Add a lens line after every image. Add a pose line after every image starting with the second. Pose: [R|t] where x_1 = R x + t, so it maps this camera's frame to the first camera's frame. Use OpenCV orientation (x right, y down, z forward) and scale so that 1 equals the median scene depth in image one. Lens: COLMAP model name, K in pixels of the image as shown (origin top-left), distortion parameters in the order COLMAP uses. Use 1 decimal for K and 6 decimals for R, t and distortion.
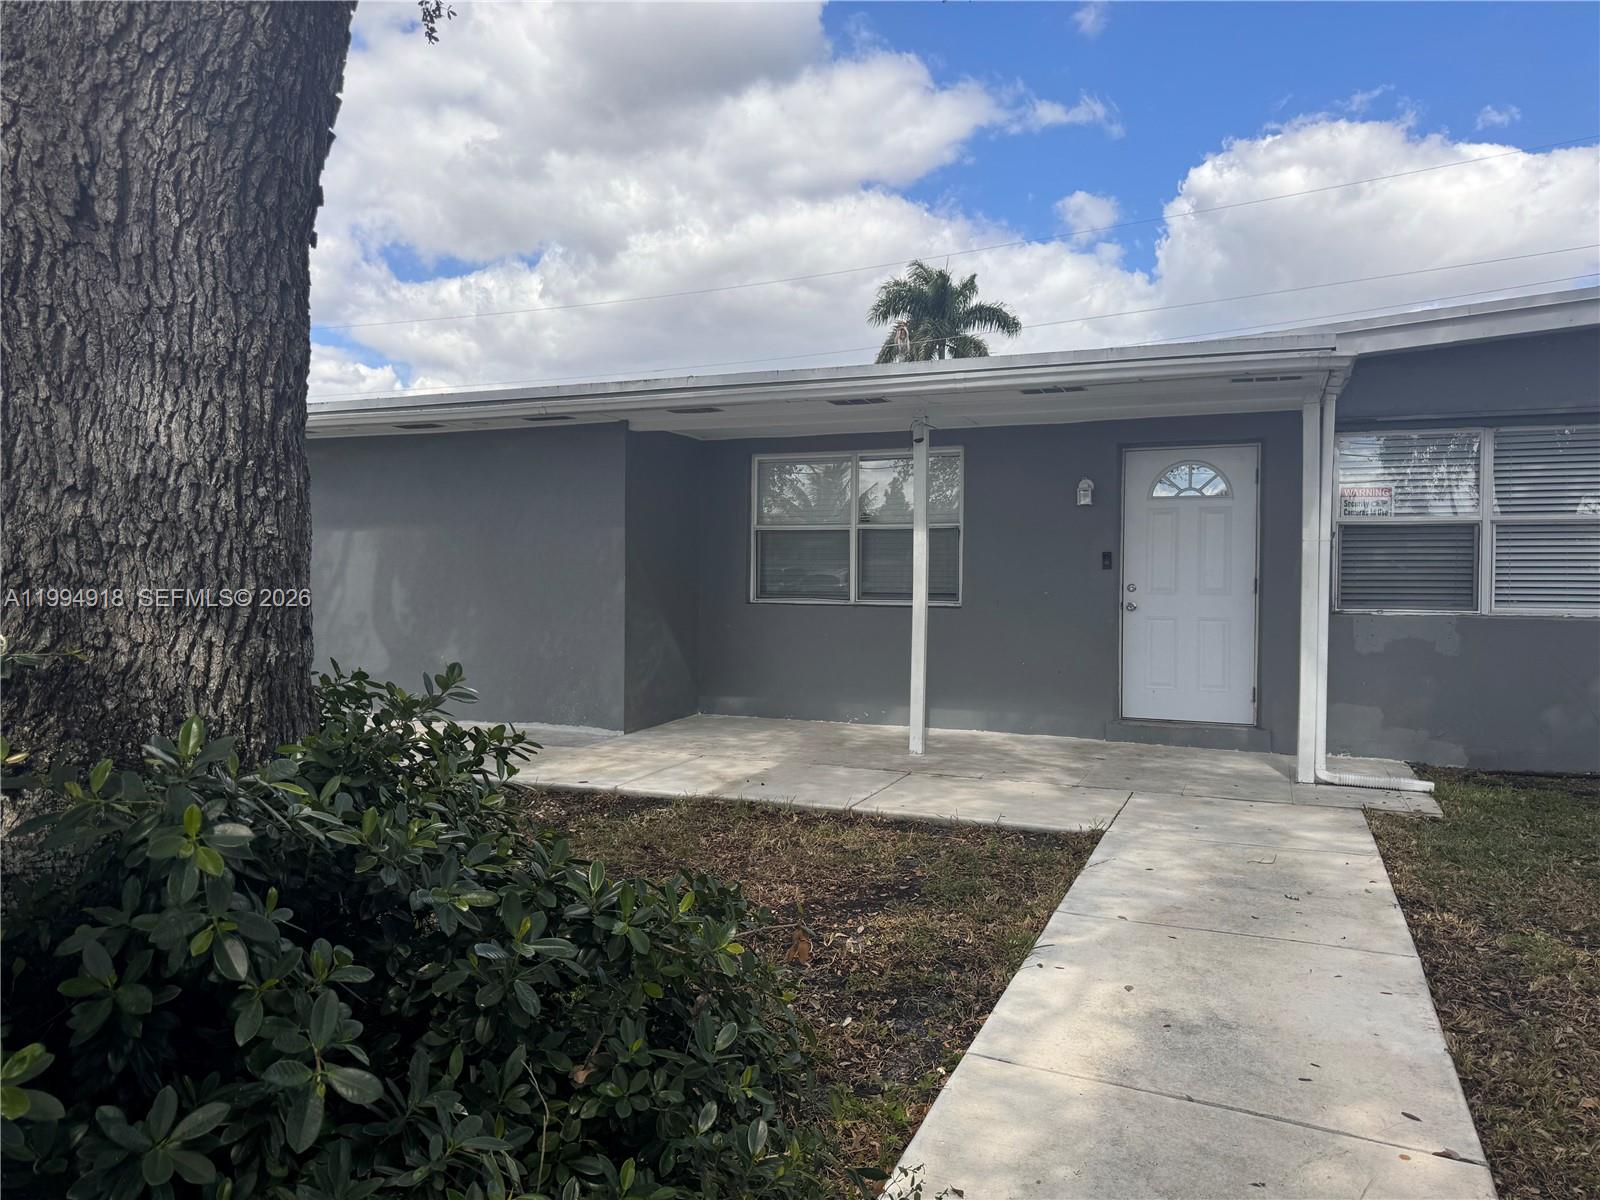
lens RADIAL K [[1116.6, 0, 800.0], [0, 1116.6, 600.0], [0, 0, 1]] dist [0.137544, -0.221302]
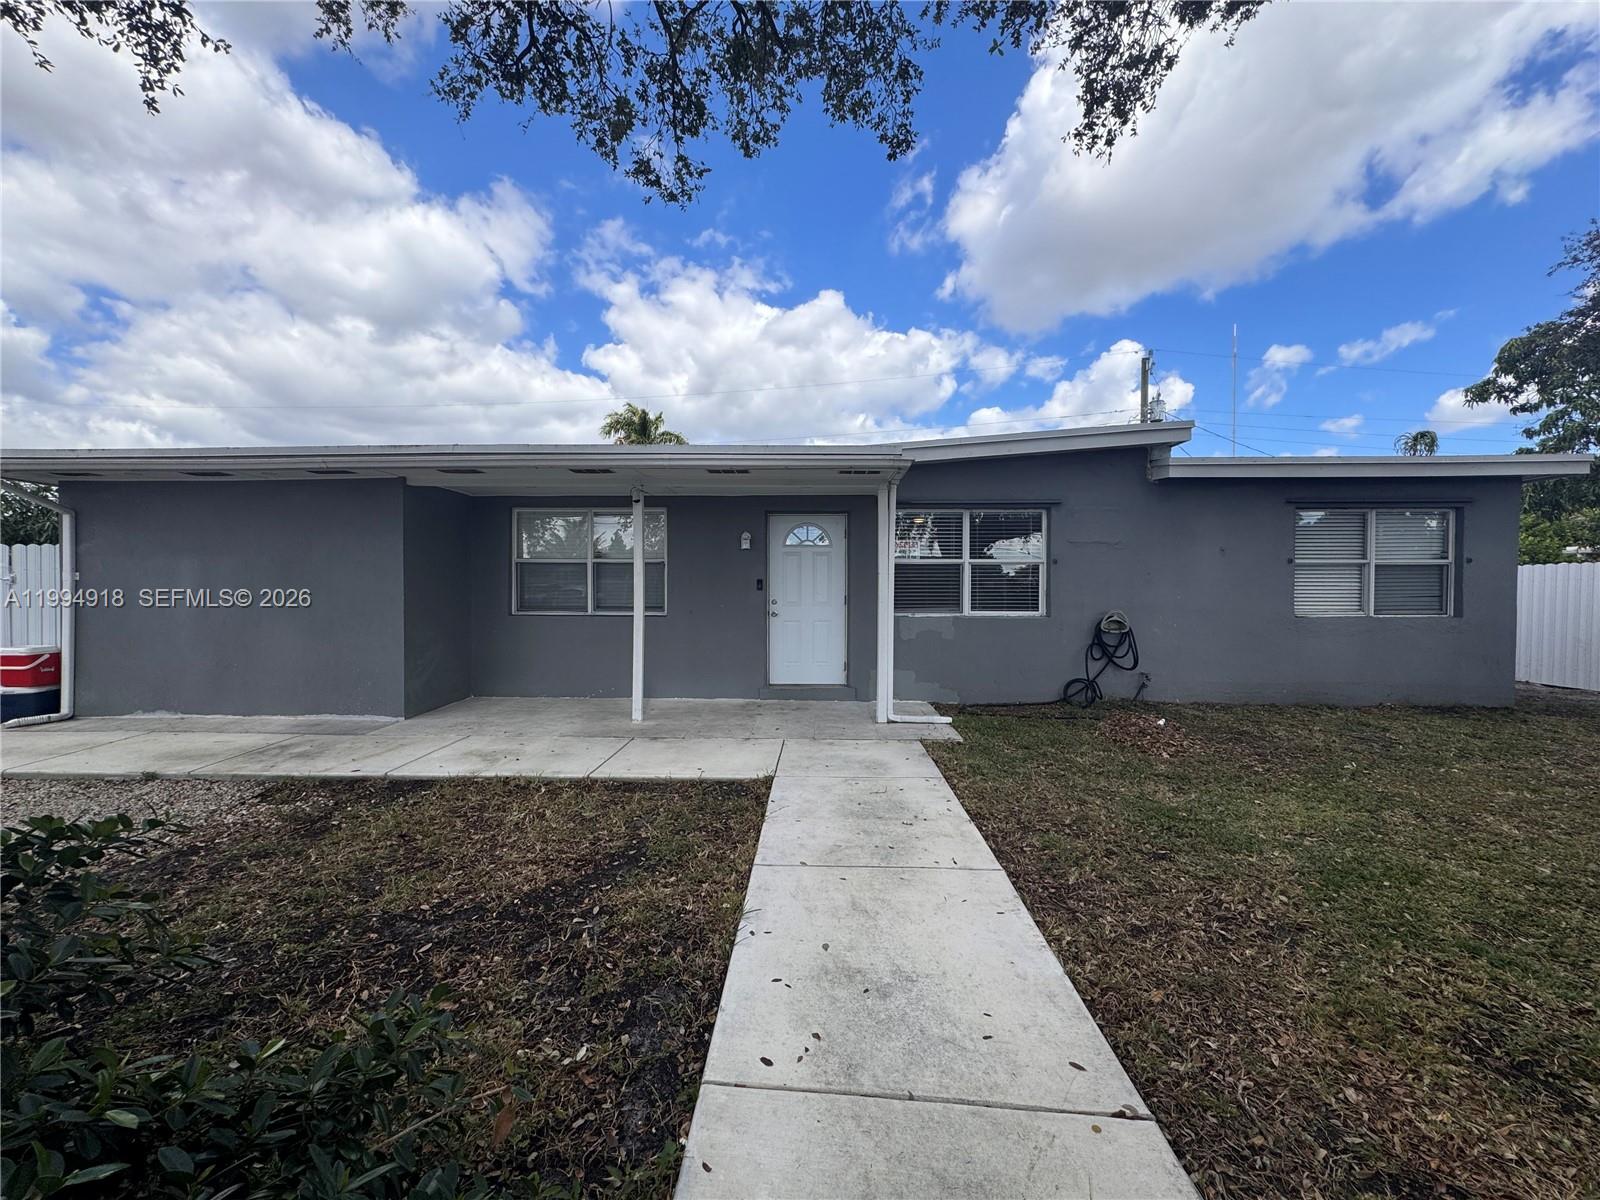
lens RADIAL K [[640.3, 0, 797.7], [0, 640.3, 598.0], [0, 0, 1]] dist [-0.001509, 0.000559]
pose [[0.936407, -0.009295, 0.350792, 0.013141], [0.011259, 0.999930, -0.003560, -0.016935], [-0.350734, 0.007283, 0.936447, 0.201902]]
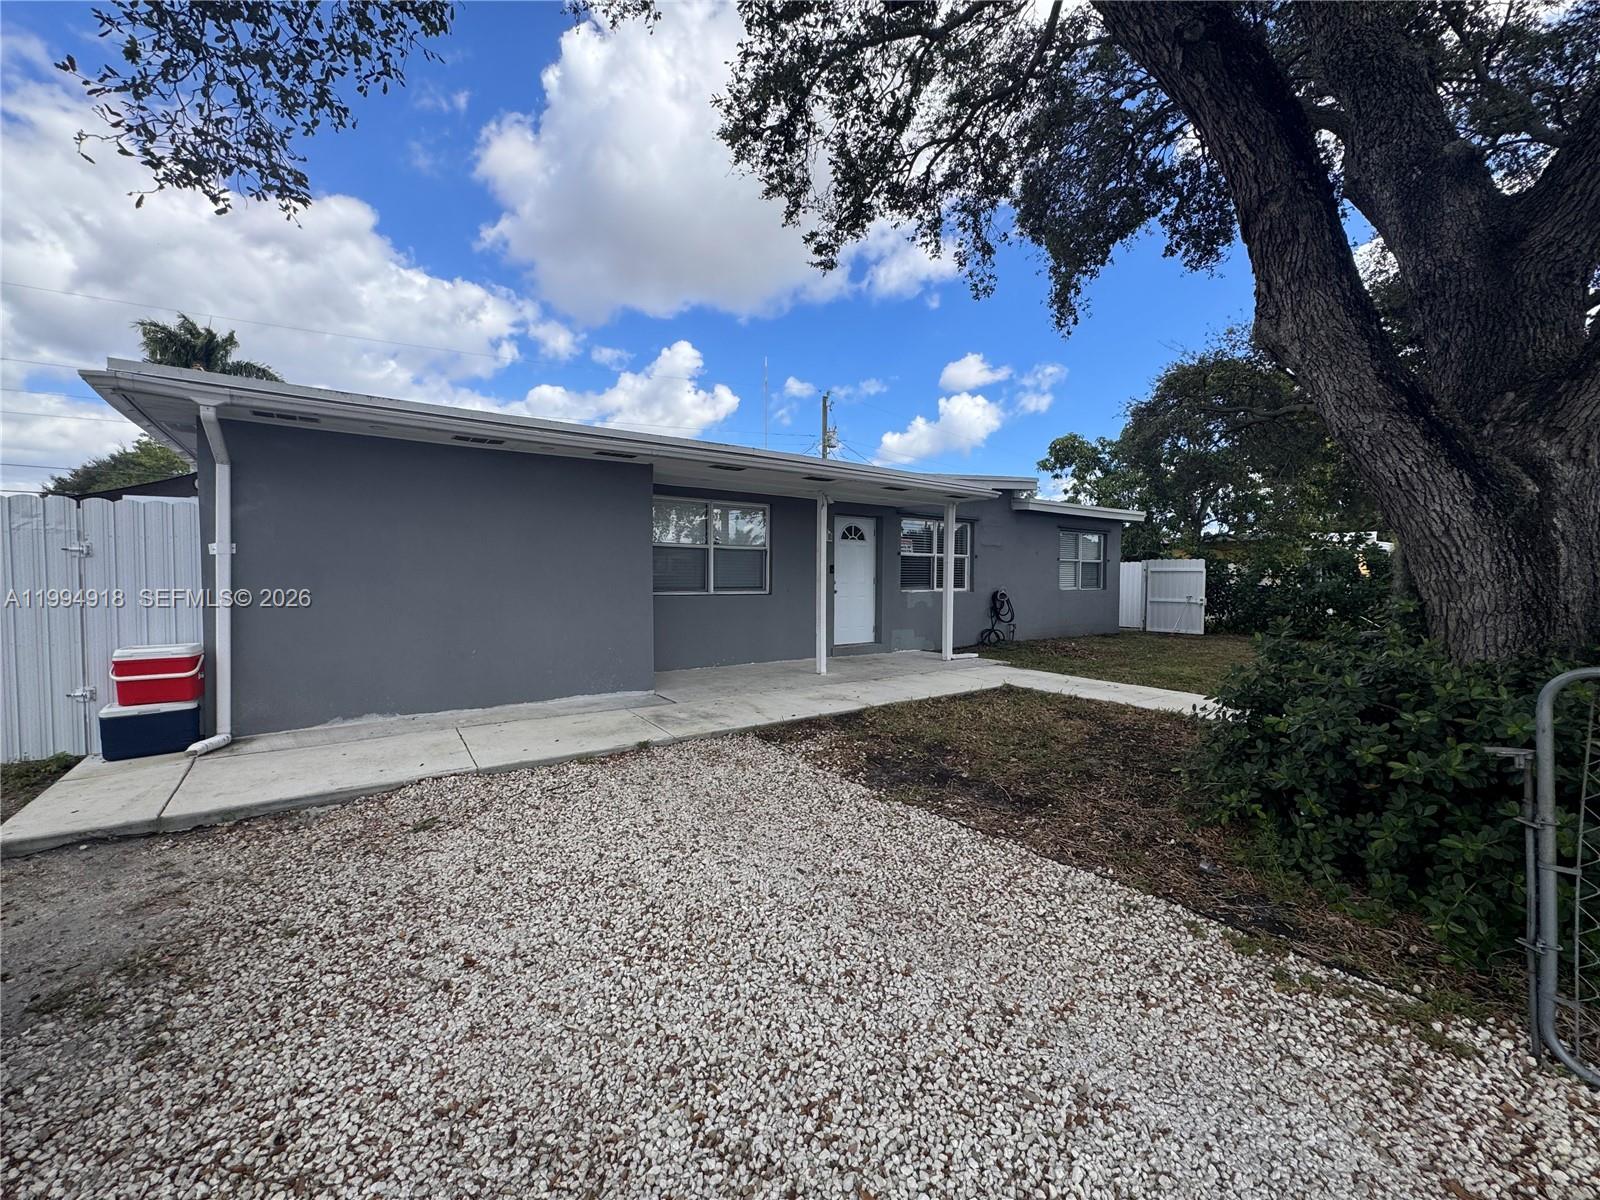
lens RADIAL K [[650.7, 0, 800.0], [0, 650.7, 600.0], [0, 0, 1]] dist [-0.009328, 0.000056]
pose [[0.520767, -0.033543, 0.853040, -1.062688], [0.014053, 0.999429, 0.030720, -0.023511], [-0.853583, -0.004010, 0.520941, 0.590488]]
